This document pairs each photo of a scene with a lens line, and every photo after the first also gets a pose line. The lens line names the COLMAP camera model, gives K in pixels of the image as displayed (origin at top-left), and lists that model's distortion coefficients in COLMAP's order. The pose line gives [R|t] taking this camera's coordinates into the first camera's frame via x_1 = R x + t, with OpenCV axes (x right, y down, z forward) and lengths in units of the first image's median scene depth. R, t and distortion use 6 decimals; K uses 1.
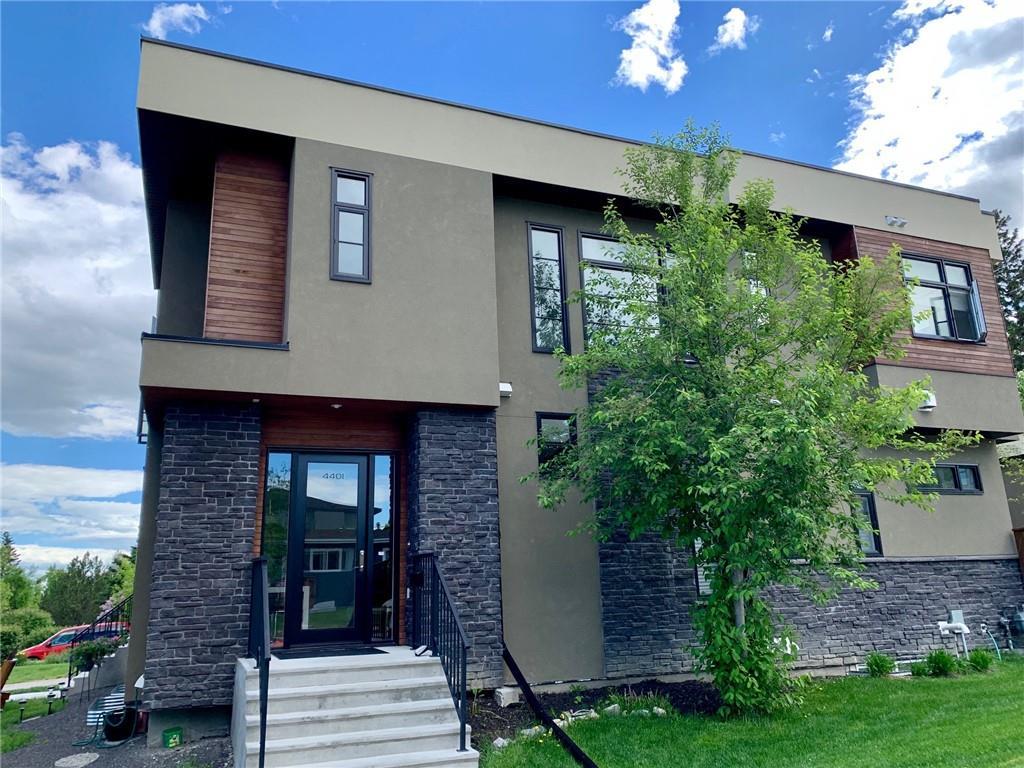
lens RADIAL K [[780.2, 0, 512.0], [0, 780.2, 384.0], [0, 0, 1]] dist [0.138590, -0.282821]
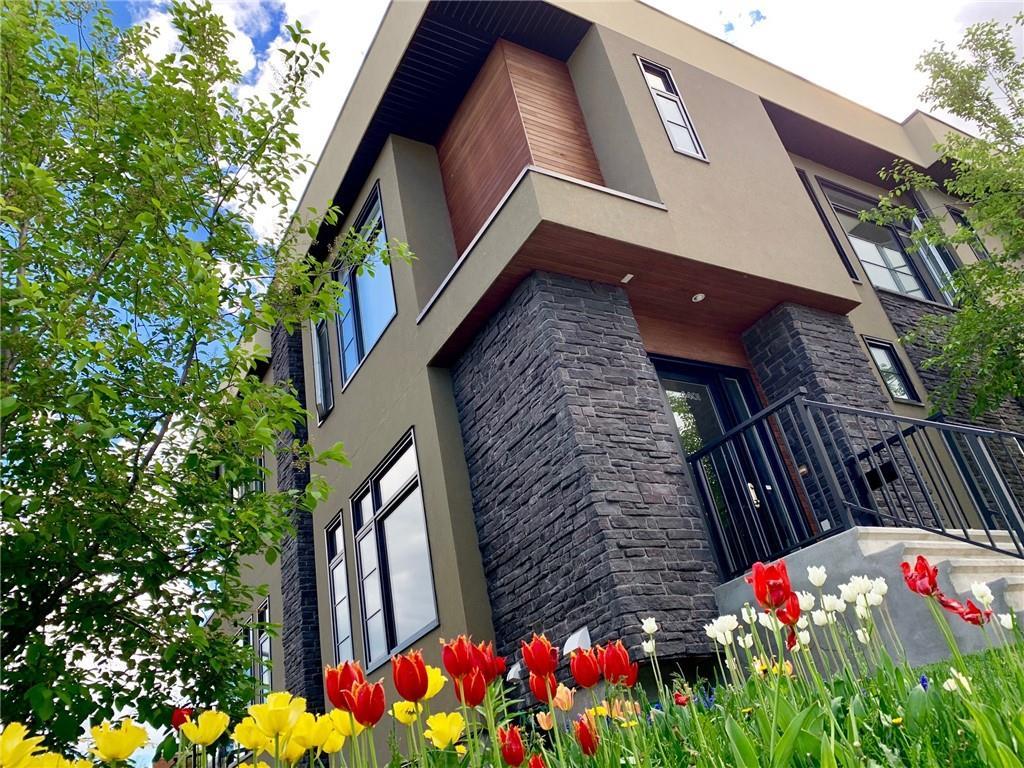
lens RADIAL K [[780.2, 0, 512.0], [0, 780.2, 384.0], [0, 0, 1]] dist [0.138590, -0.282821]
pose [[0.974621, -0.051792, 0.217789, -0.642287], [0.110524, 0.957355, -0.266940, 0.333564], [-0.194676, 0.284236, 0.938782, 0.335349]]
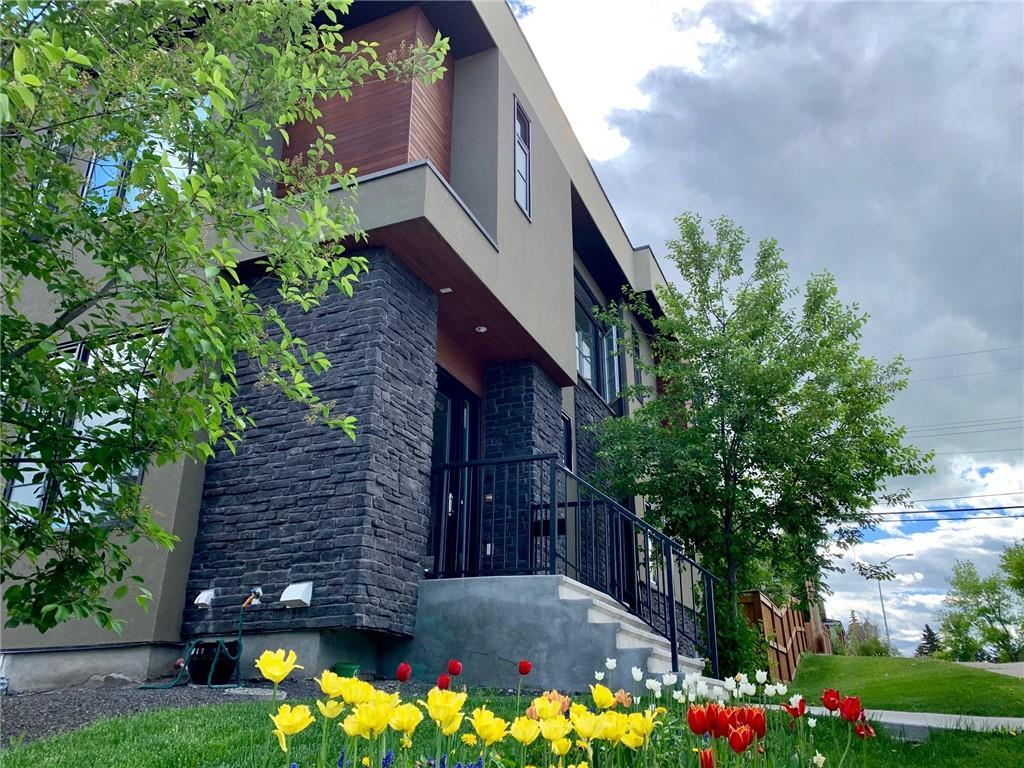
lens RADIAL K [[780.2, 0, 512.0], [0, 780.2, 384.0], [0, 0, 1]] dist [0.138590, -0.282821]
pose [[0.695774, 0.306589, 0.649540, -0.838243], [-0.202615, 0.951375, -0.232021, 0.317386], [-0.689090, 0.029828, 0.724061, 0.351737]]
